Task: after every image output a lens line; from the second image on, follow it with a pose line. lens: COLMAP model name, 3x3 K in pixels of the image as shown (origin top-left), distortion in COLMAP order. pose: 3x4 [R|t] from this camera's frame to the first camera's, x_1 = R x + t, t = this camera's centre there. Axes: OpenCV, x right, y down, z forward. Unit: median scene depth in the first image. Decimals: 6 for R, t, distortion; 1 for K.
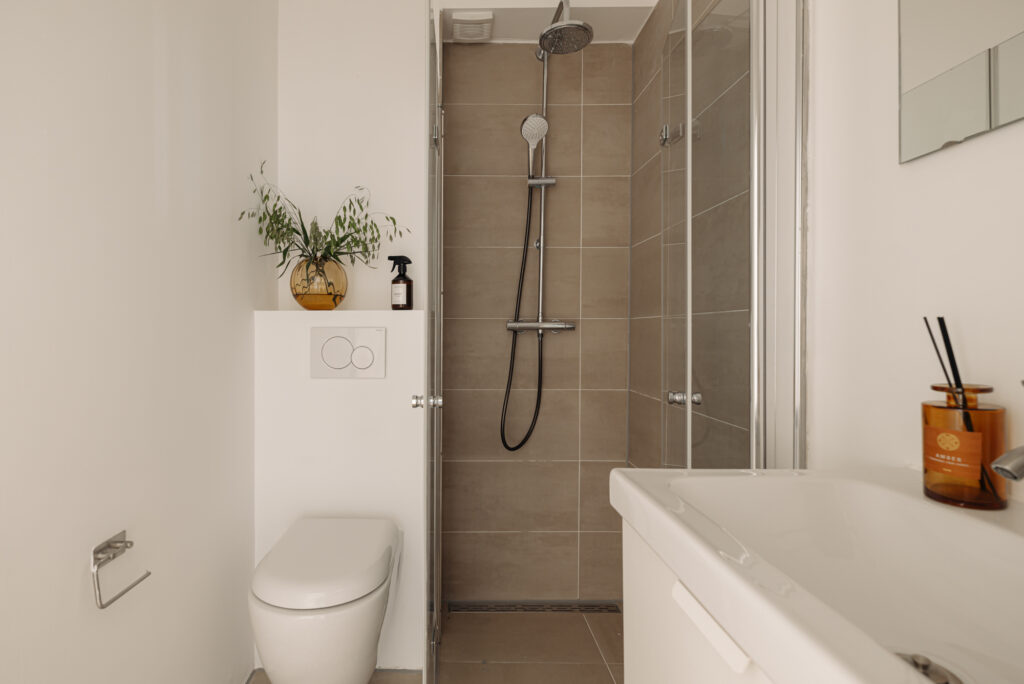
lens RADIAL K [[475.2, 0, 504.2], [0, 475.2, 327.1], [0, 0, 1]] dist [-0.003968, -0.001352]
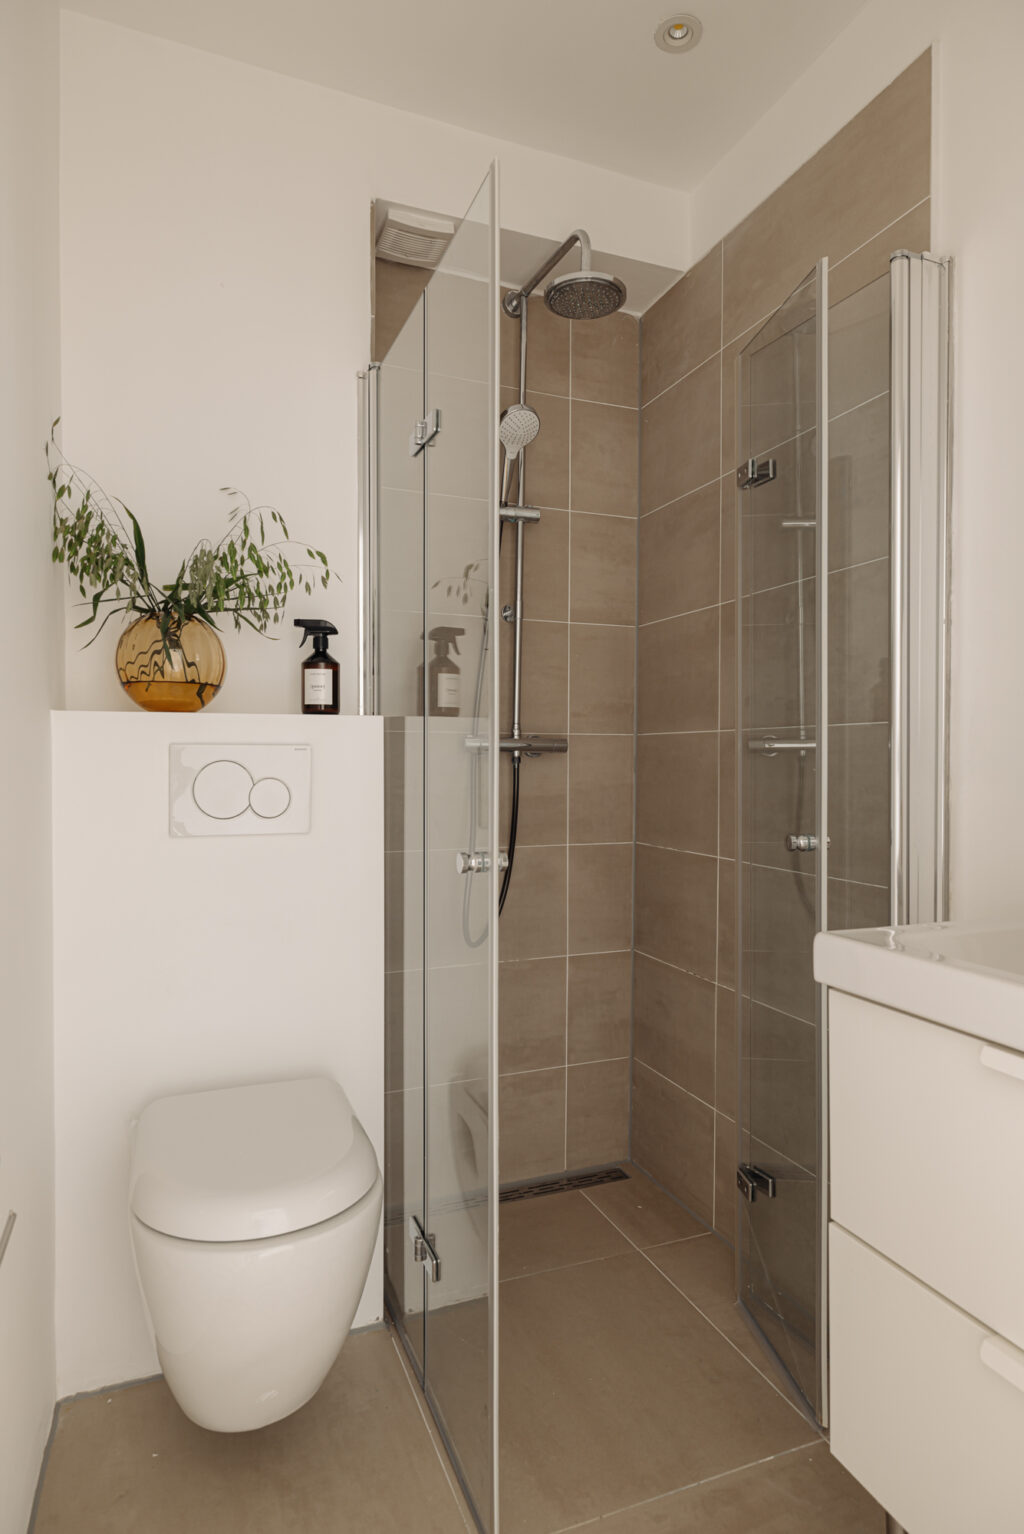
lens RADIAL K [[849.2, 0, 507.7], [0, 849.2, 765.5], [0, 0, 1]] dist [-0.005336, 0.001572]
pose [[0.928927, -0.002662, 0.370253, -0.383723], [-0.001559, 0.999937, 0.011100, 0.013748], [-0.370260, -0.010888, 0.928865, -0.035992]]
